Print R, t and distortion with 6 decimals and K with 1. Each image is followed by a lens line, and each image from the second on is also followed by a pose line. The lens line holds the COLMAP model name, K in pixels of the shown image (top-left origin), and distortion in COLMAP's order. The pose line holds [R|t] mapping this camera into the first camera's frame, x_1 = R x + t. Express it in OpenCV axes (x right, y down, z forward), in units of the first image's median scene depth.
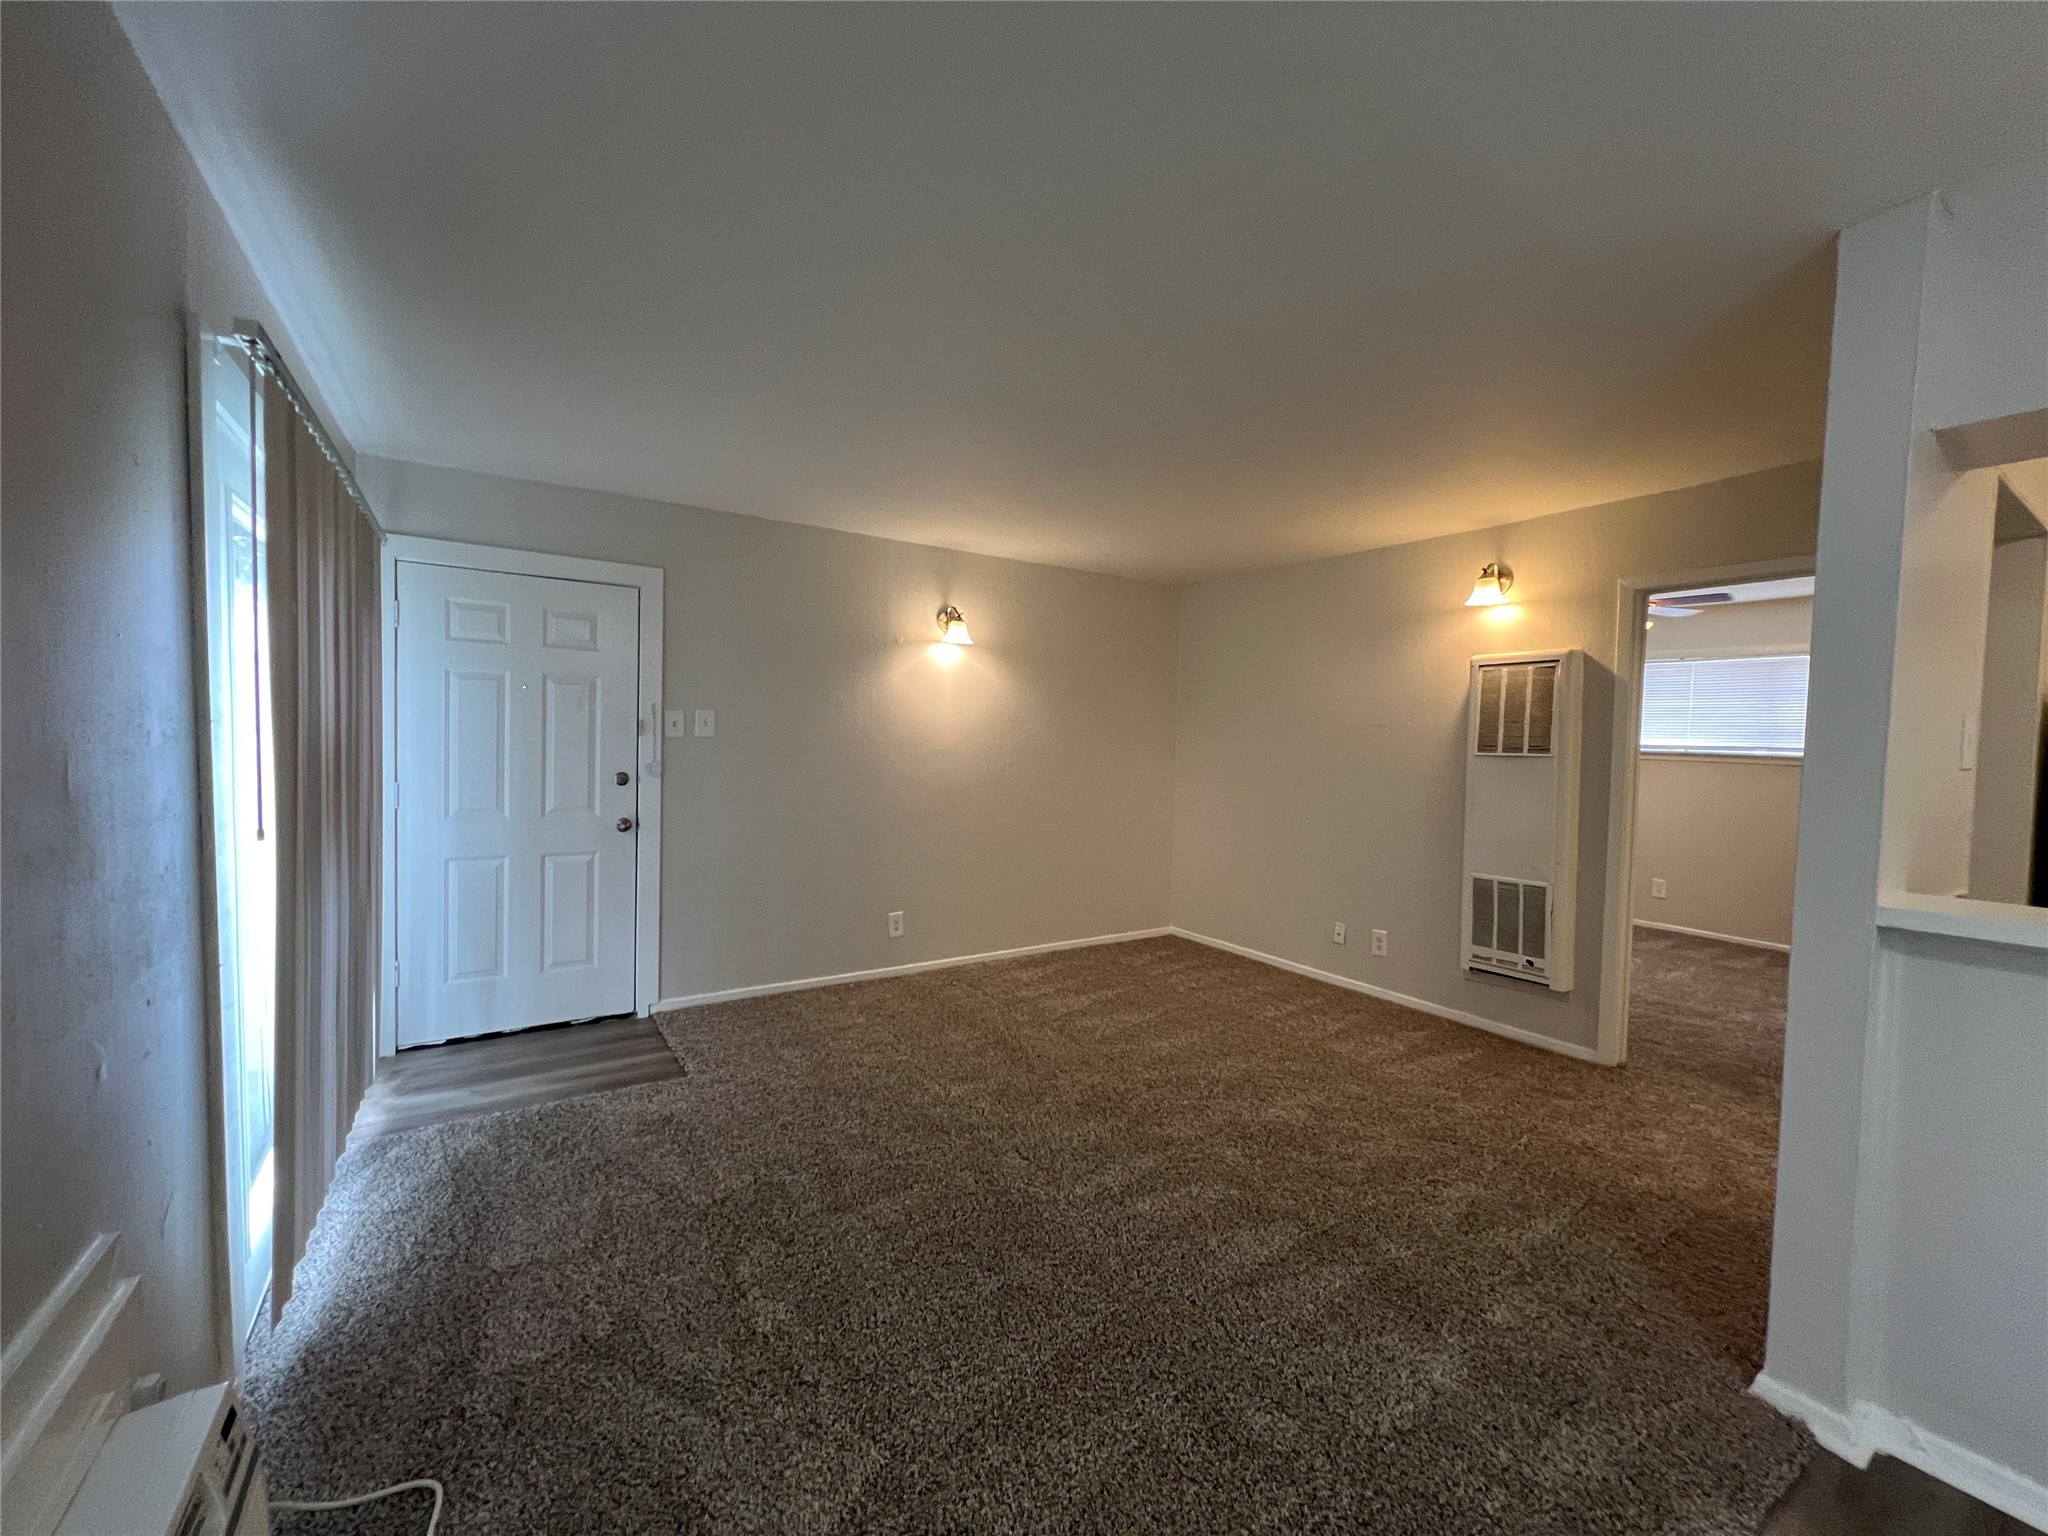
lens RADIAL K [[821.0, 0, 1025.0], [0, 821.0, 769.1], [0, 0, 1]] dist [0.002291, -0.000029]
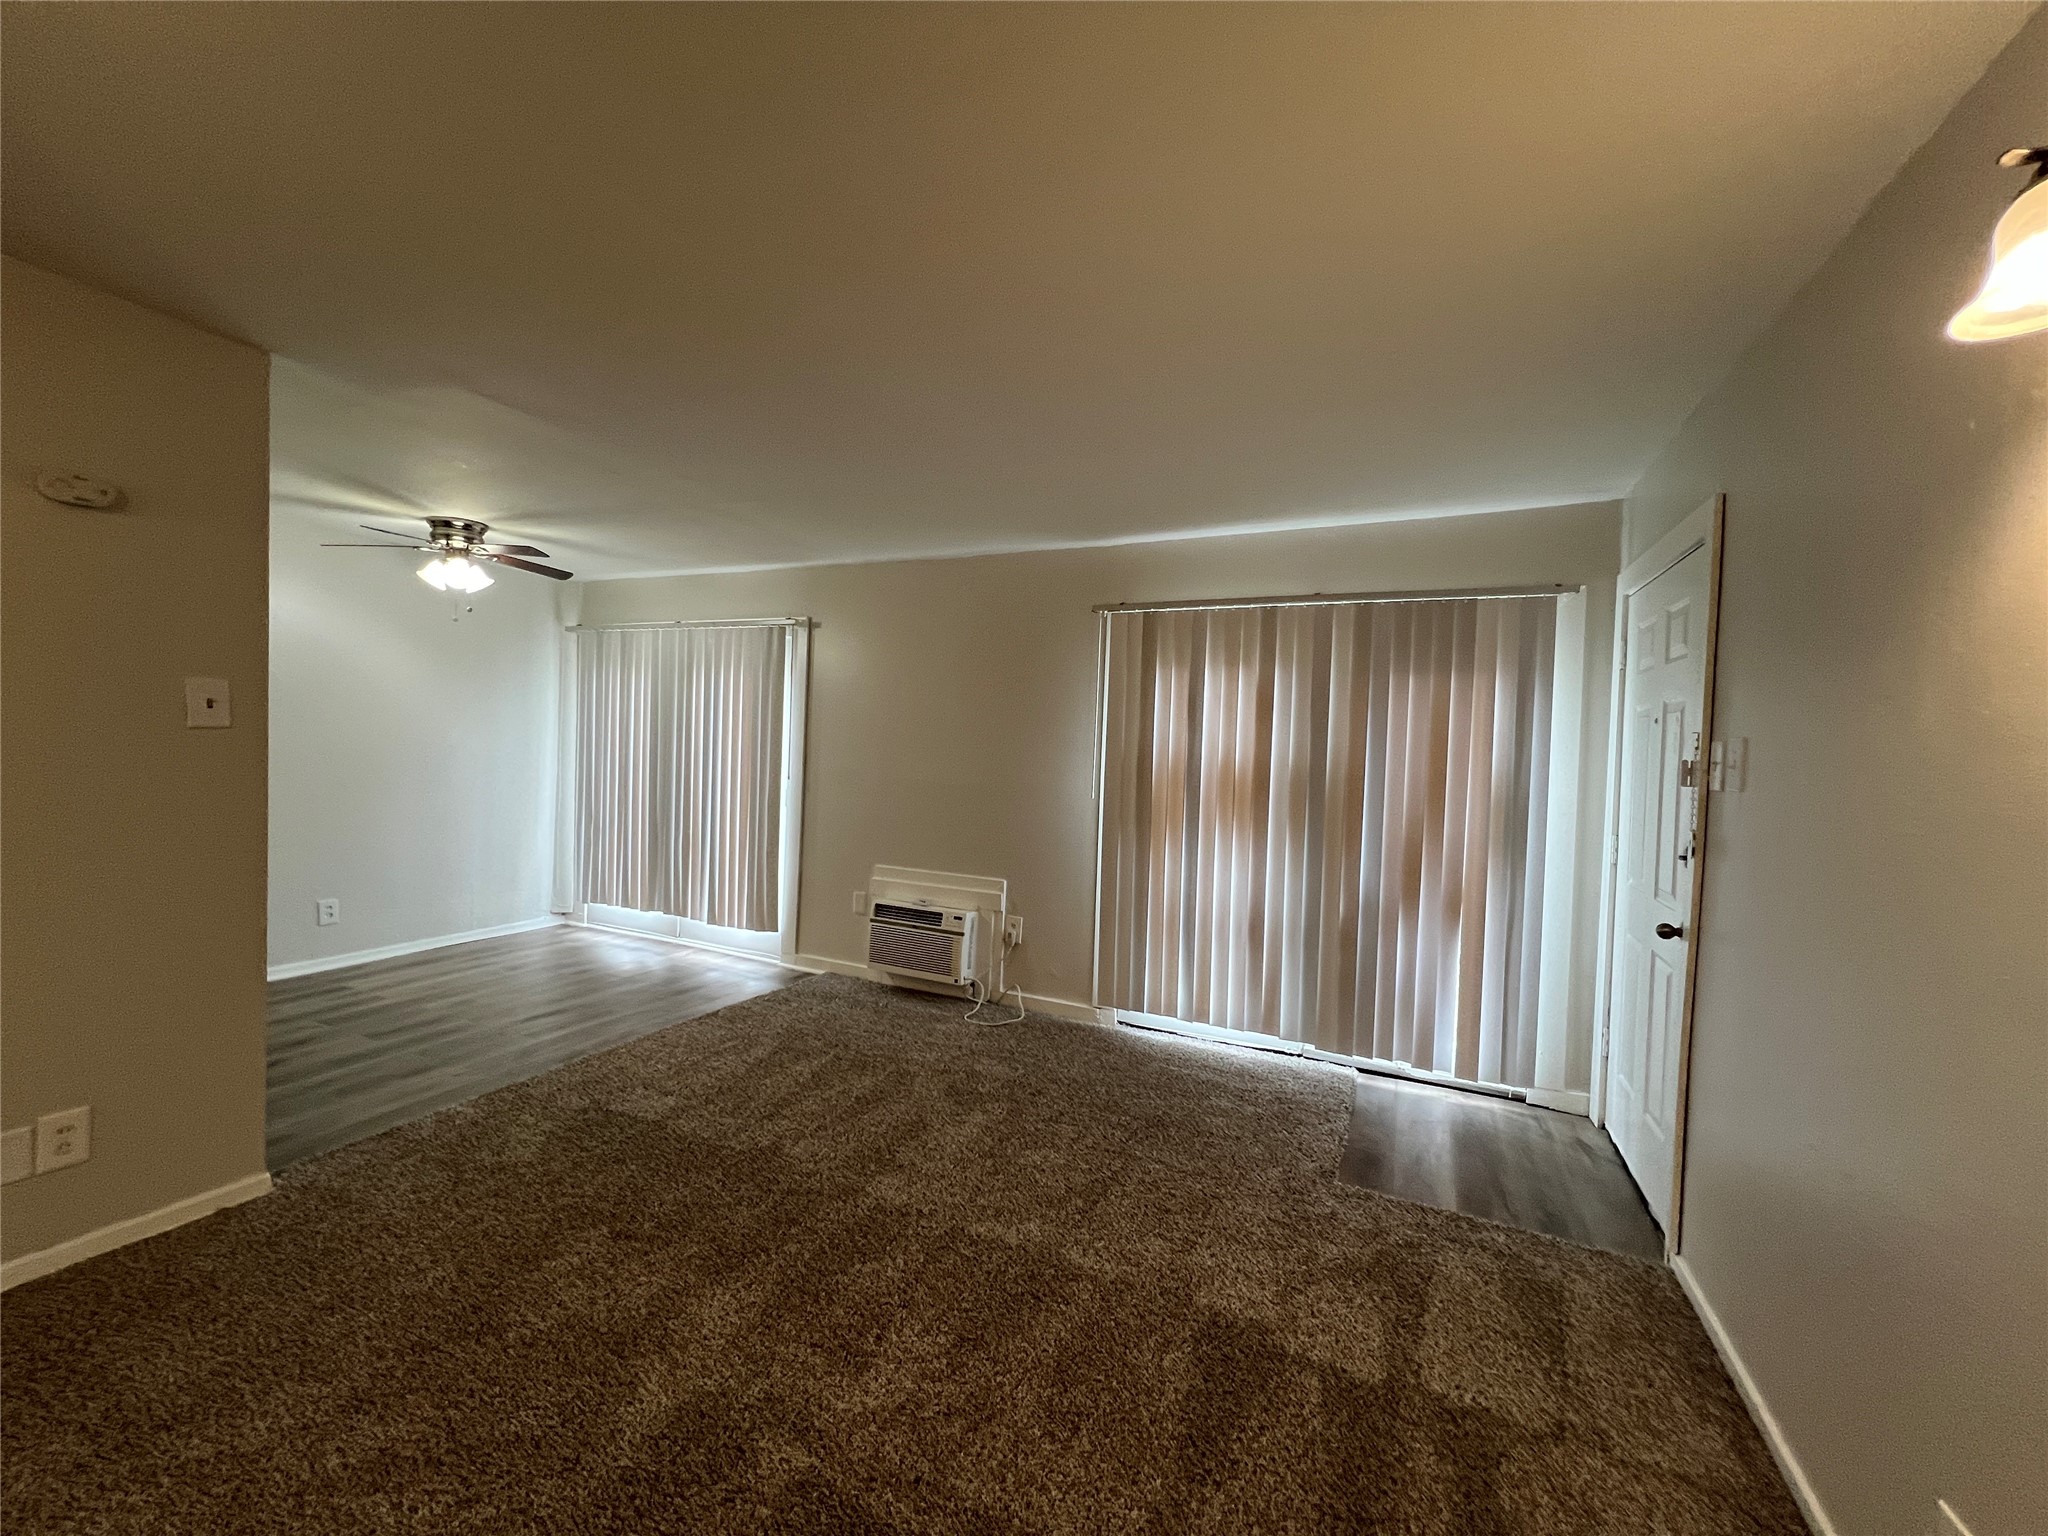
lens RADIAL K [[821.0, 0, 1027.8], [0, 821.0, 766.8], [0, 0, 1]] dist [0.002291, -0.000029]
pose [[-0.851358, -0.040260, -0.523038, 0.253200], [-0.075834, 0.996023, 0.046770, -0.046526], [0.519075, 0.079482, -0.851025, 1.281105]]
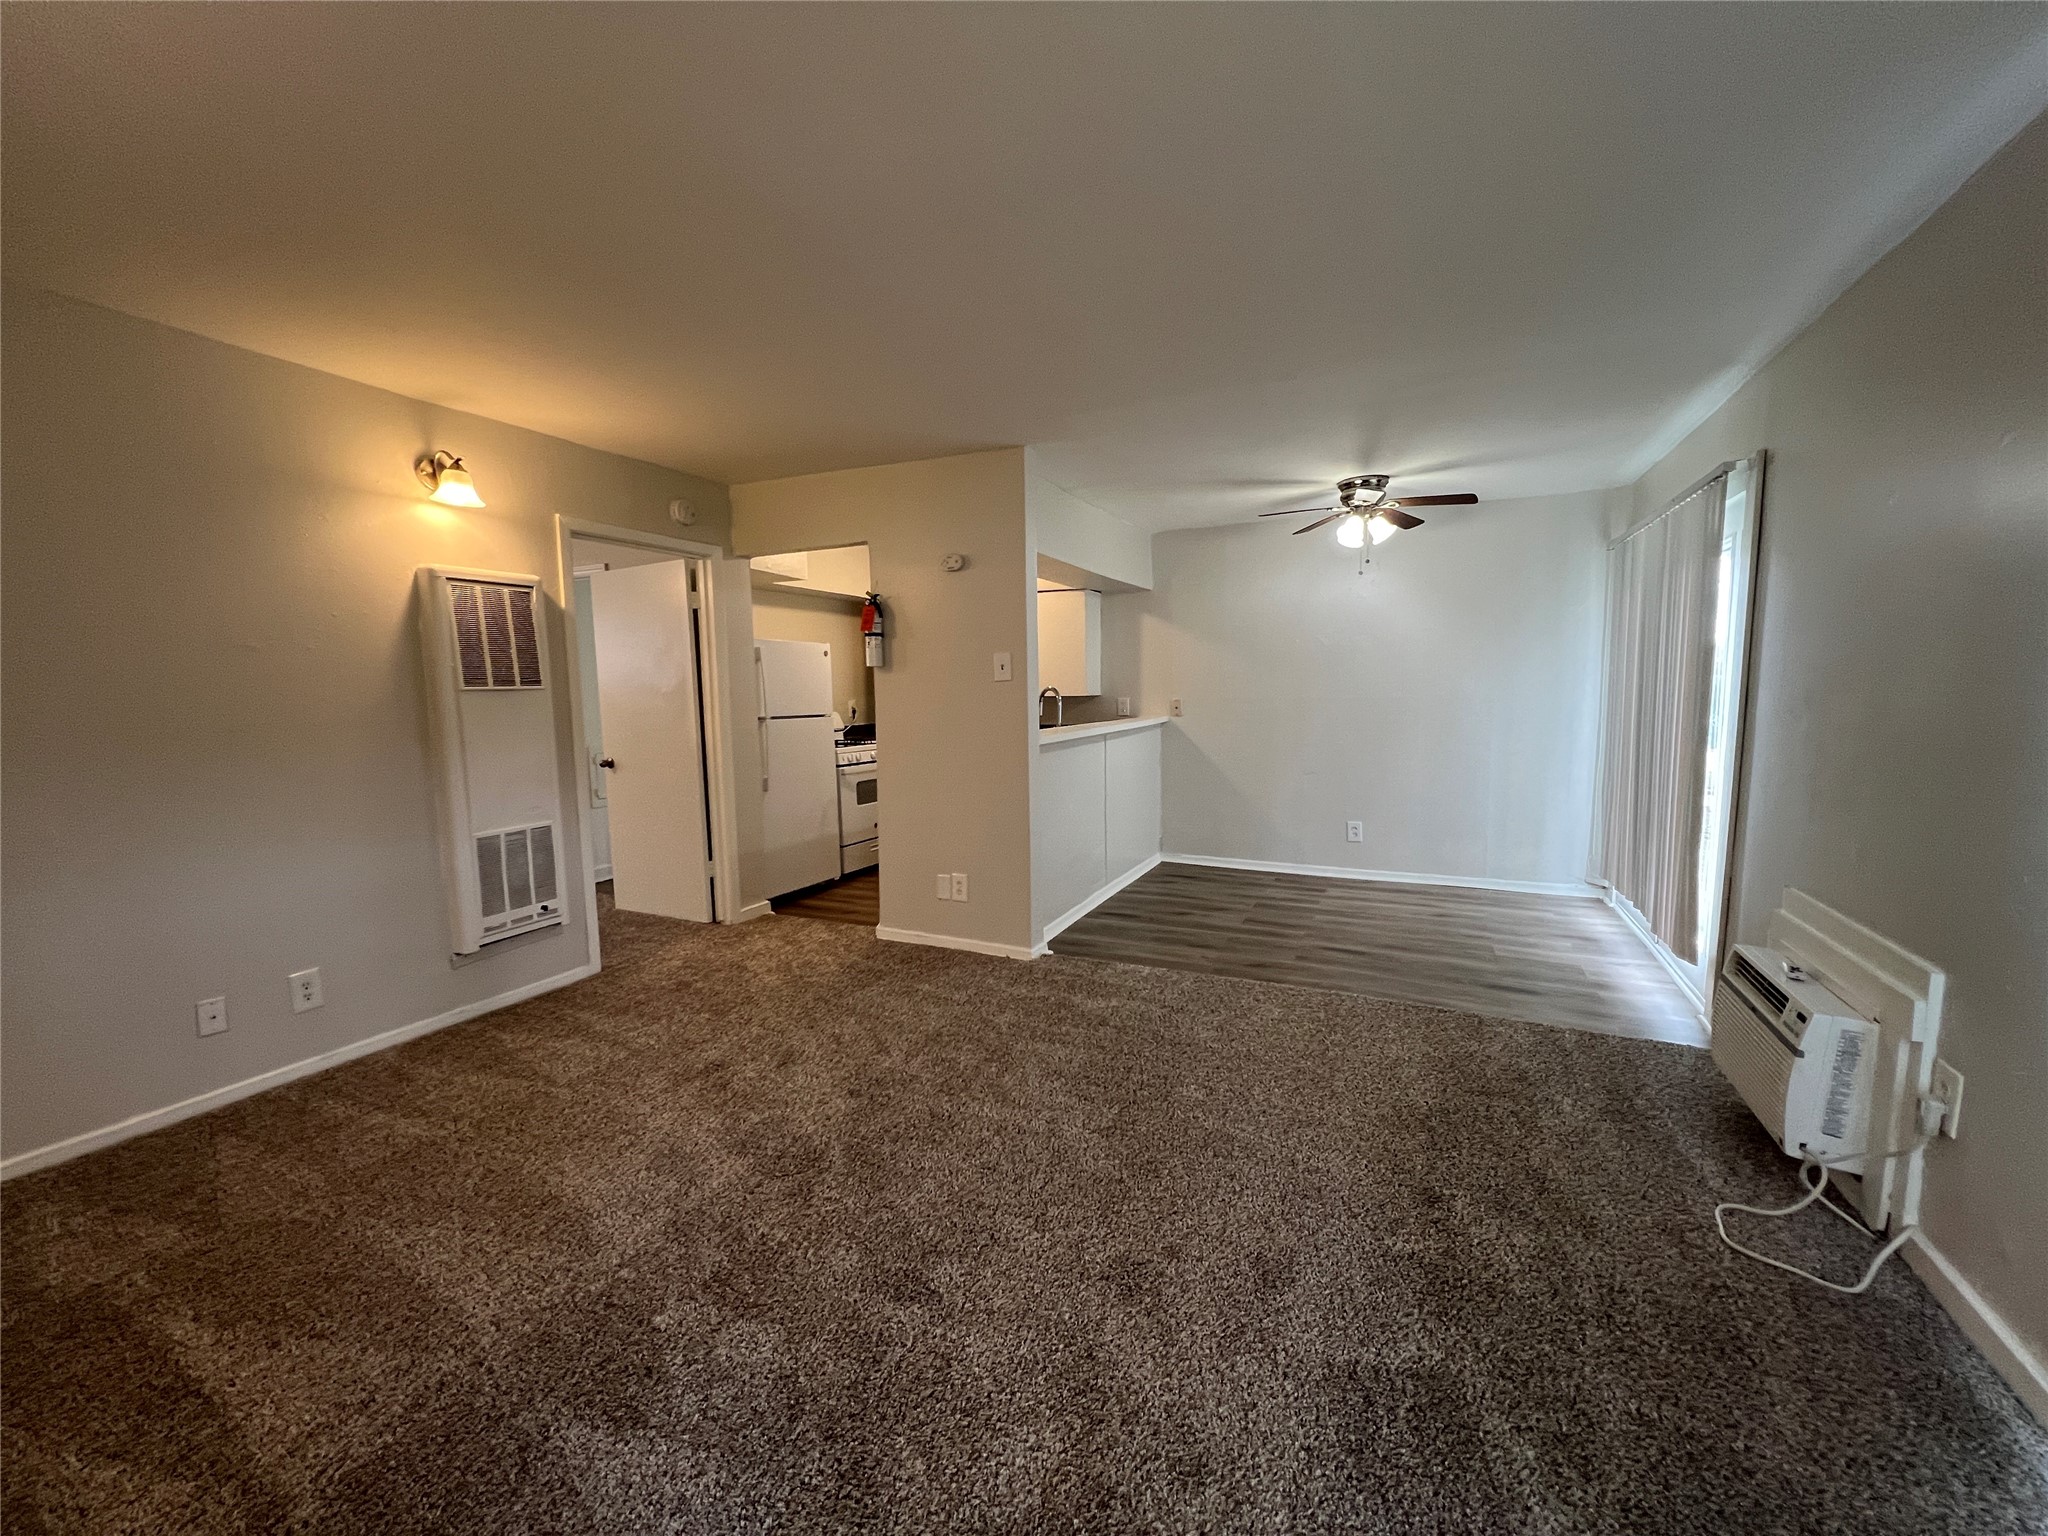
lens RADIAL K [[821.0, 0, 1026.2], [0, 821.0, 773.6], [0, 0, 1]] dist [0.002291, -0.000029]
pose [[-0.507445, -0.101961, 0.855630, -0.456502], [0.035590, 0.989647, 0.139039, -0.029358], [-0.860949, 0.101007, -0.498563, 0.971020]]
